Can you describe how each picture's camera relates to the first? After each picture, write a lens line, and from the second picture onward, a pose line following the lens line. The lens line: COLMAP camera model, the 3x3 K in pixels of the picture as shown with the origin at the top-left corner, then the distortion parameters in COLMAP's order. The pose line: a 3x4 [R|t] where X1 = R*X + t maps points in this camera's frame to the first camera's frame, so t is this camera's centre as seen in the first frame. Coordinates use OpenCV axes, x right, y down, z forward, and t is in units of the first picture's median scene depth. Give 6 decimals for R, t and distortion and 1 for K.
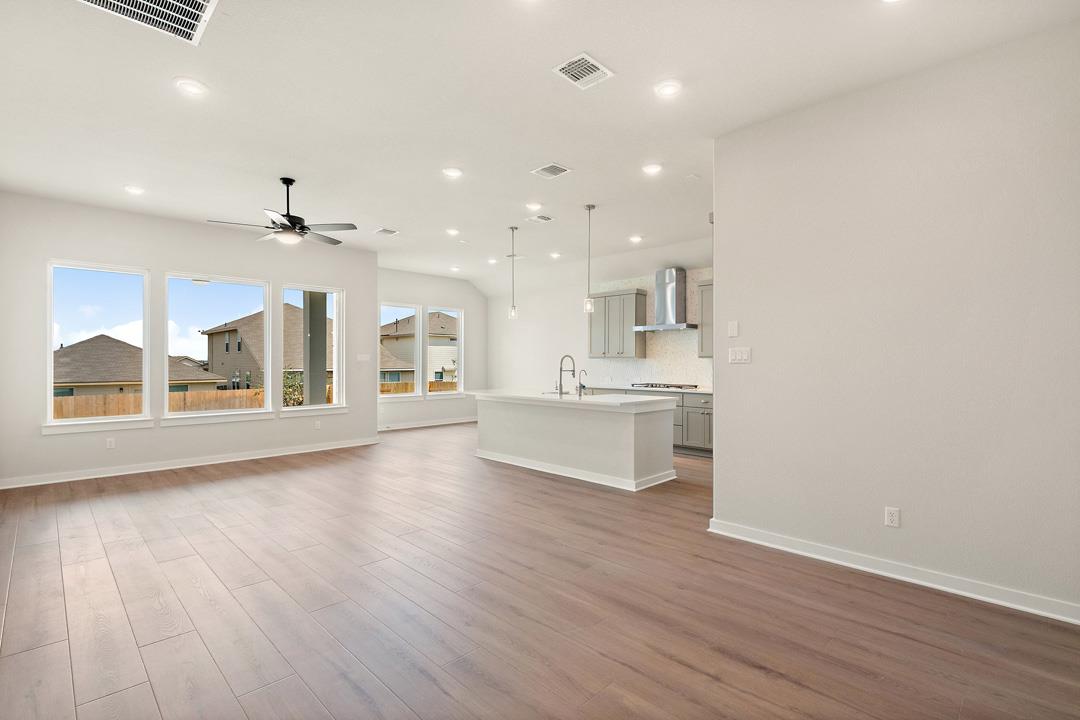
lens RADIAL K [[492.2, 0, 546.7], [0, 492.2, 369.2], [0, 0, 1]] dist [-0.000166, -0.005674]
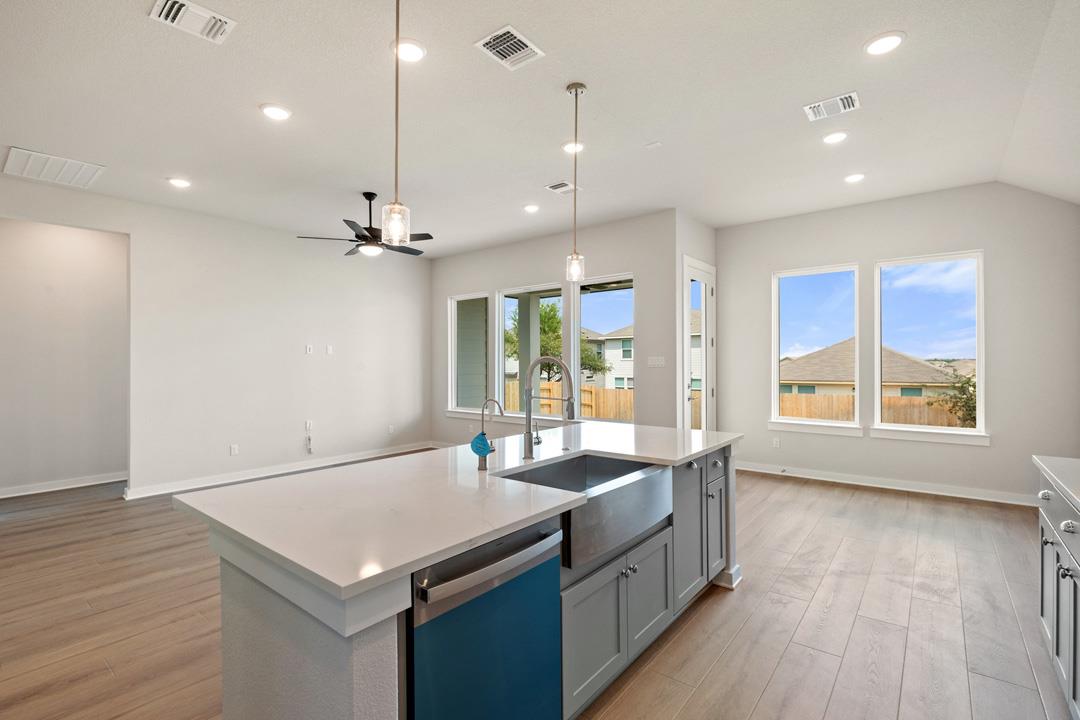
lens RADIAL K [[492.2, 0, 533.4], [0, 492.2, 359.3], [0, 0, 1]] dist [-0.000166, -0.005674]
pose [[0.082745, -0.008386, -0.996535, 0.148212], [-0.008236, 0.999925, -0.009098, -0.008445], [0.996537, 0.008960, 0.082670, 0.345511]]
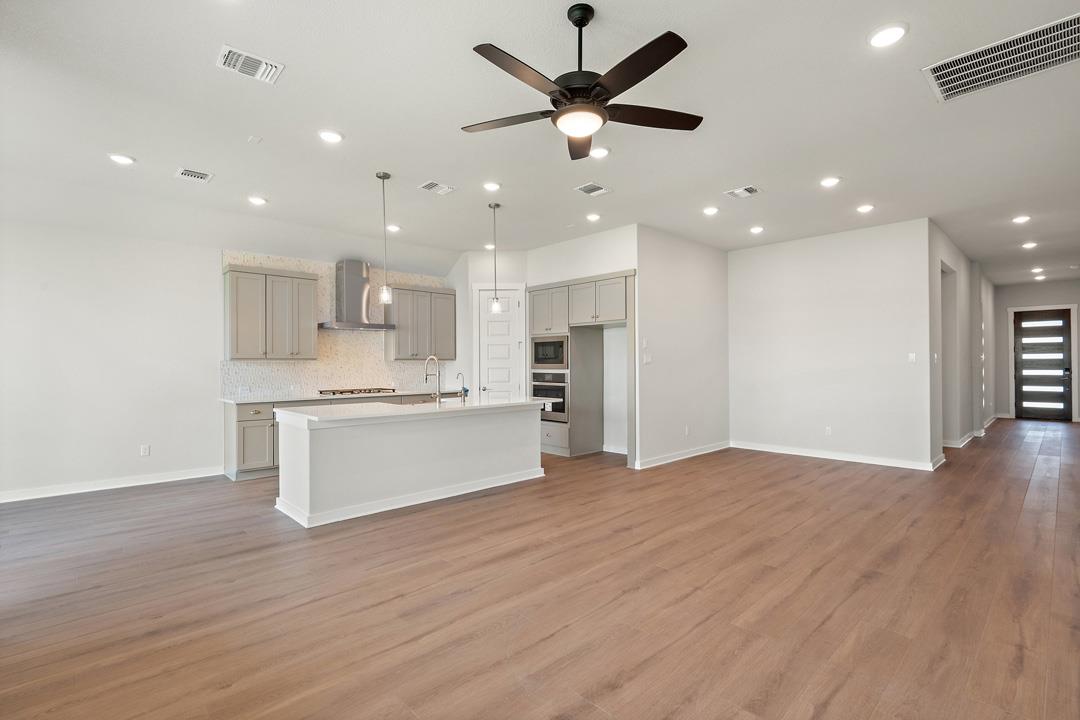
lens RADIAL K [[492.2, 0, 540.4], [0, 492.2, 368.9], [0, 0, 1]] dist [-0.000166, -0.005674]
pose [[0.039679, -0.013762, 0.999118, -0.284855], [0.020544, 0.999705, 0.012954, -0.005124], [-0.999001, 0.020012, 0.039950, 0.281390]]
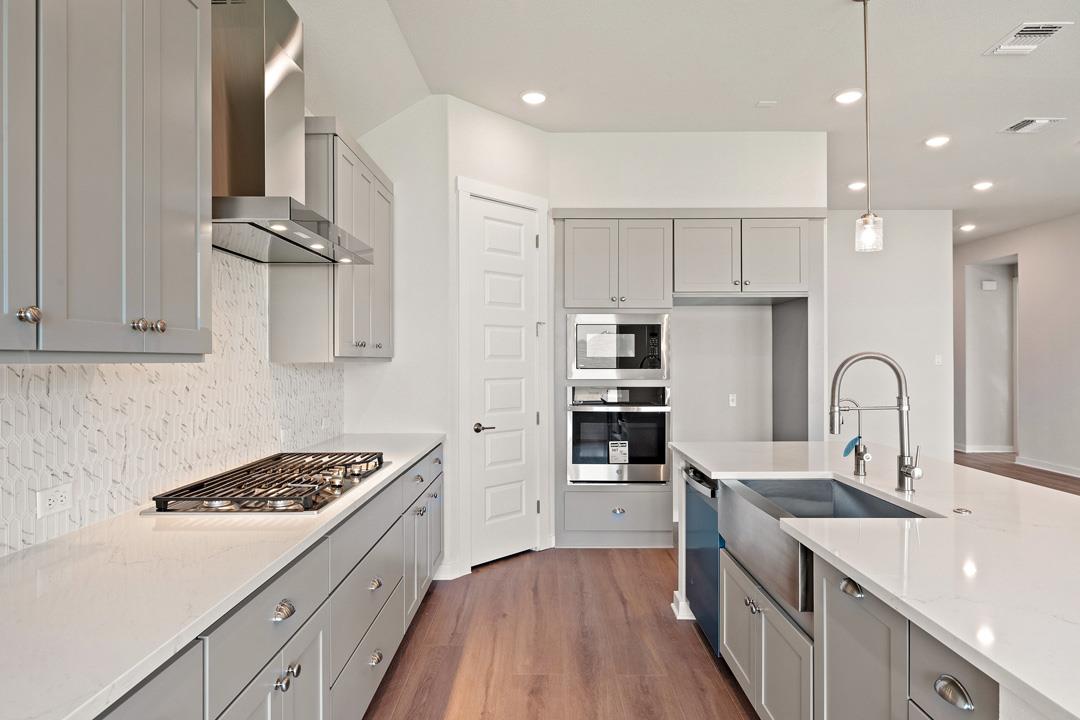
lens RADIAL K [[618.1, 0, 543.5], [0, 618.1, 358.2], [0, 0, 1]] dist [0.004172, -0.005059]
pose [[-0.695019, 0.000874, 0.718991, -0.029869], [0.012363, 0.999866, 0.010735, -0.011416], [-0.718885, 0.016350, -0.694936, 0.496989]]
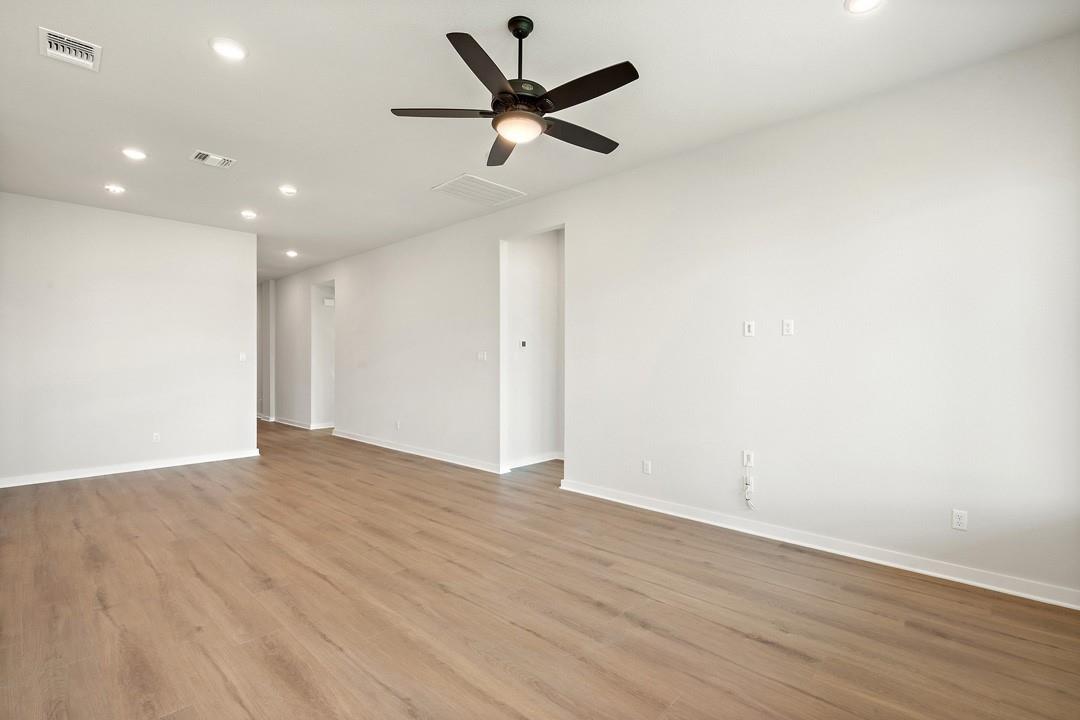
lens RADIAL K [[492.2, 0, 544.4], [0, 492.2, 355.6], [0, 0, 1]] dist [-0.000166, -0.005674]
pose [[-0.999855, -0.005104, -0.016257, -0.148963], [-0.005148, 0.999983, 0.002672, -0.005707], [0.016243, 0.002756, -0.999864, 0.422625]]
